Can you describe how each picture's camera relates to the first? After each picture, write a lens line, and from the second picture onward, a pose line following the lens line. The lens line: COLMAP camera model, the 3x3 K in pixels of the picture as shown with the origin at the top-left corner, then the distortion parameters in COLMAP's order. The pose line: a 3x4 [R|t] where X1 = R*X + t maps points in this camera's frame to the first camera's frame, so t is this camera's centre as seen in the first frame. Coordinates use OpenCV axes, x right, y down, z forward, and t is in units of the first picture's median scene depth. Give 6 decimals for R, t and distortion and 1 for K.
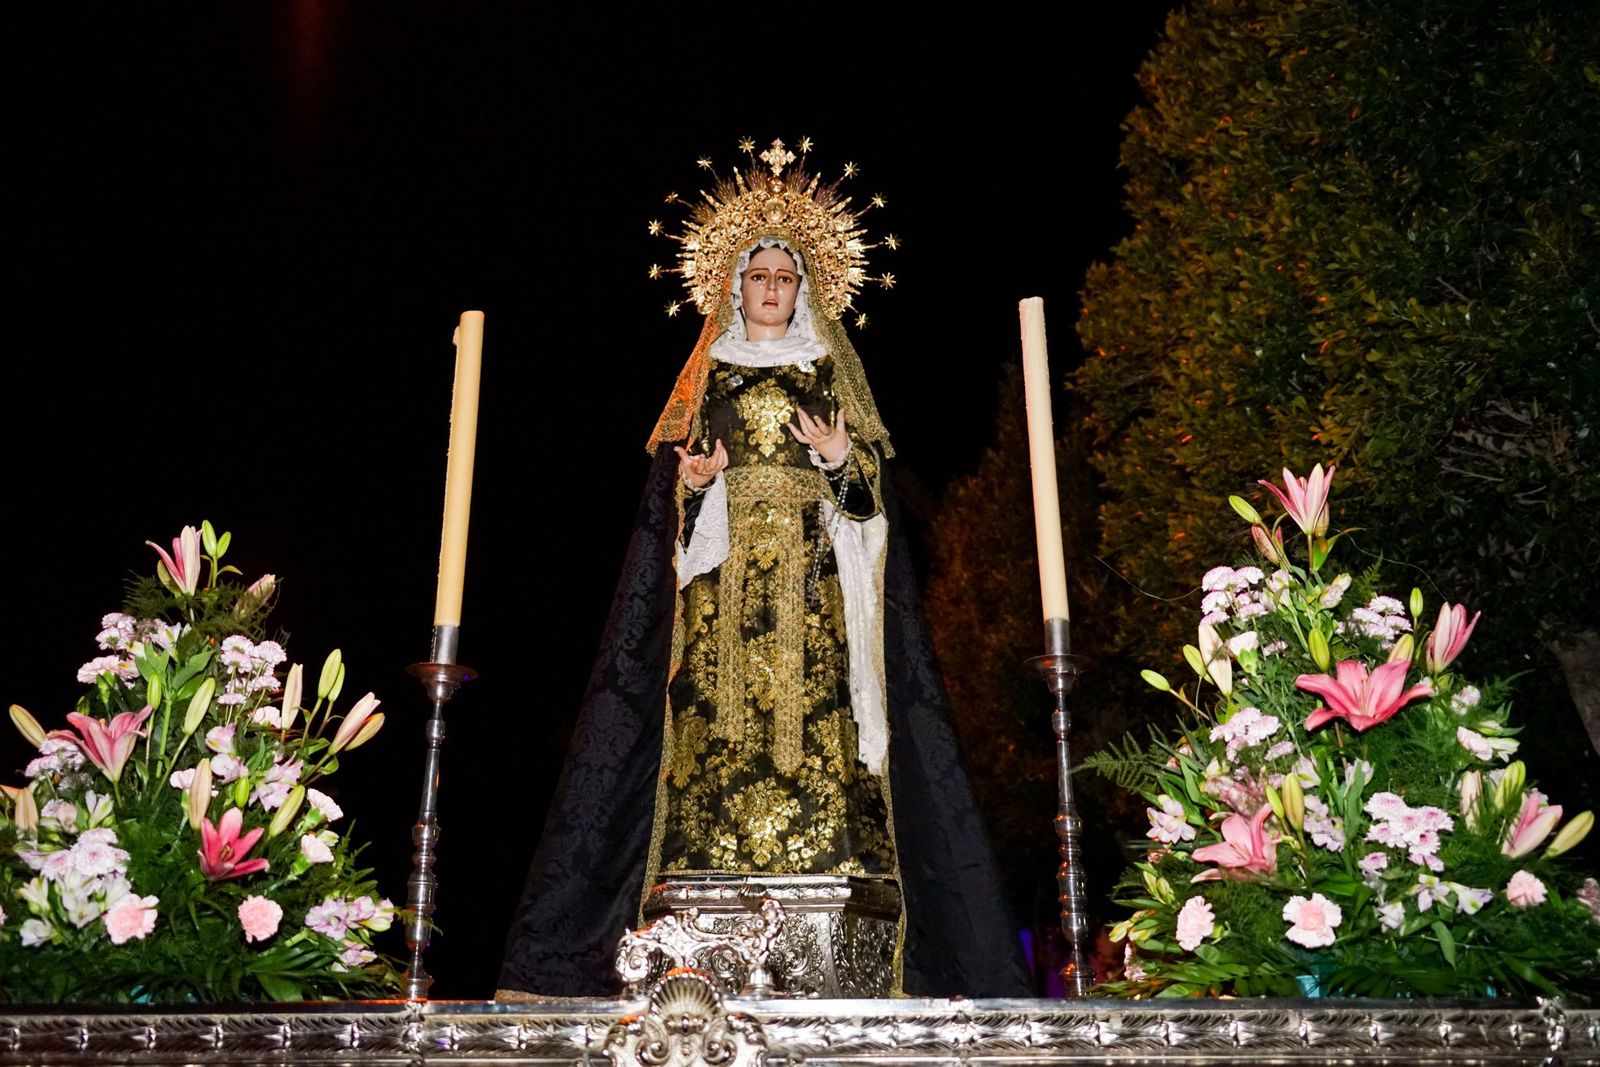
lens RADIAL K [[1683.4, 0, 800.0], [0, 1683.4, 533.5], [0, 0, 1]] dist [0.017121, 0.006892]
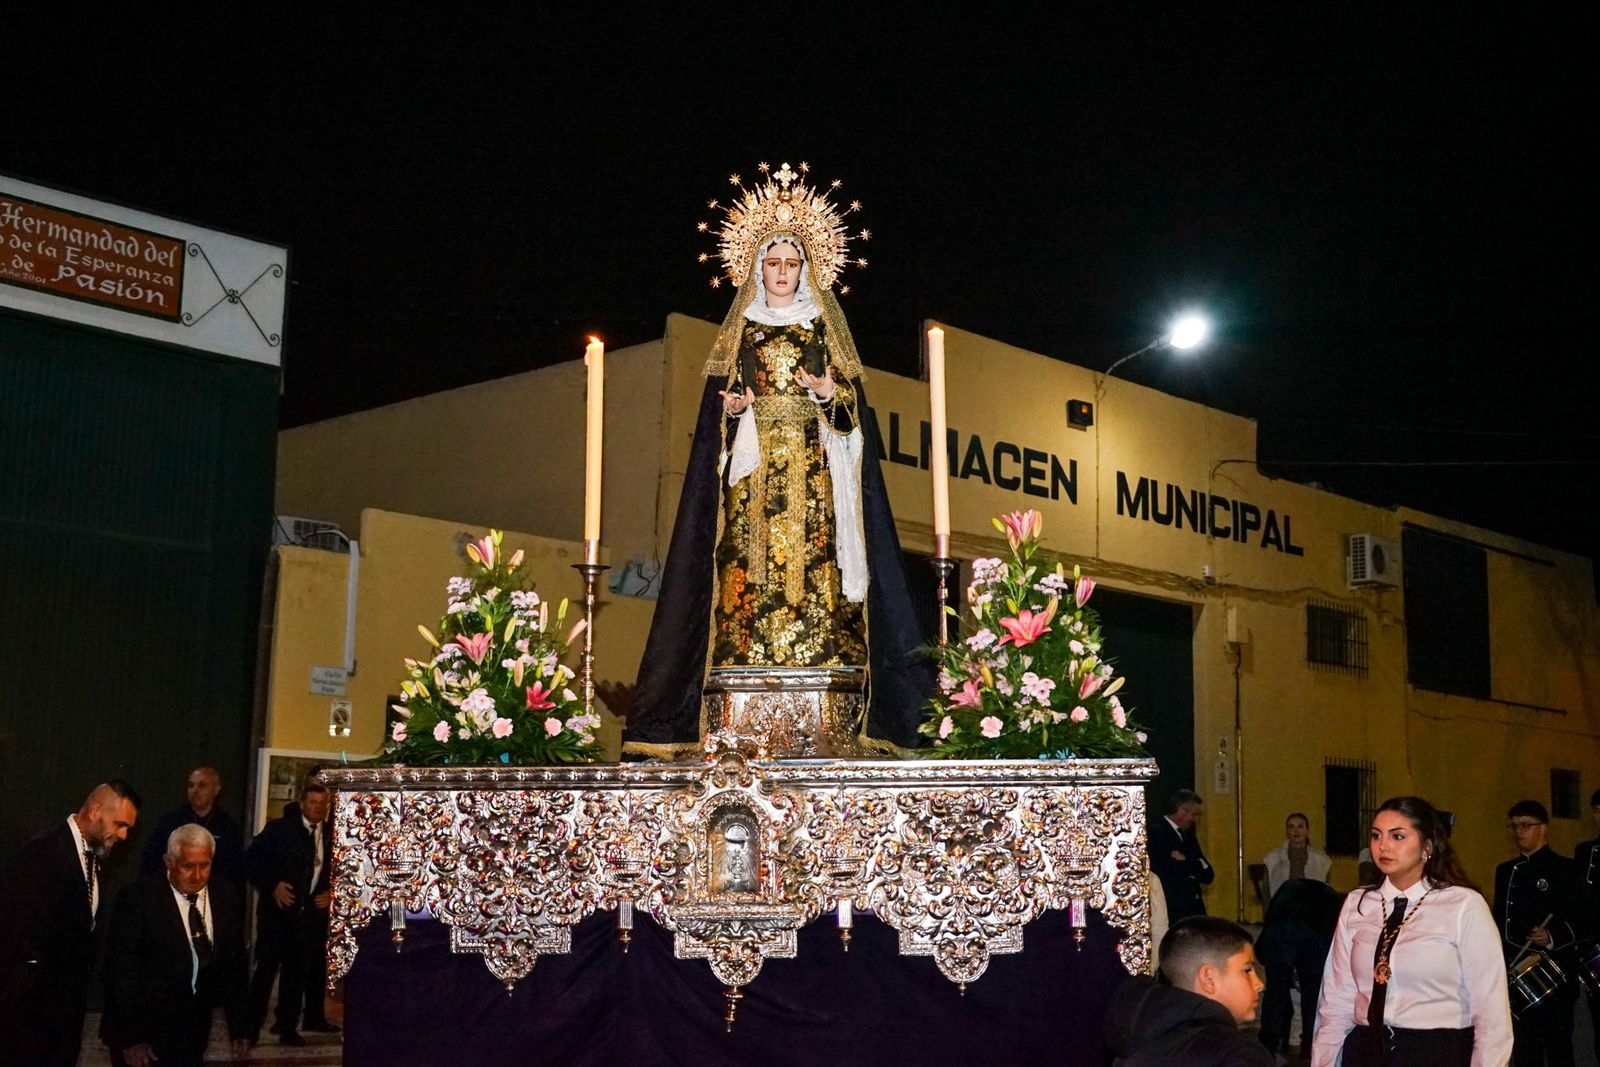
lens RADIAL K [[2251.9, 0, 800.0], [0, 2251.9, 533.5], [0, 0, 1]] dist [-0.011690, -0.000578]
pose [[0.999202, -0.008463, -0.039041, 0.078944], [0.016351, 0.978333, 0.206391, -0.353304], [0.036449, -0.206865, 0.977690, -1.043978]]
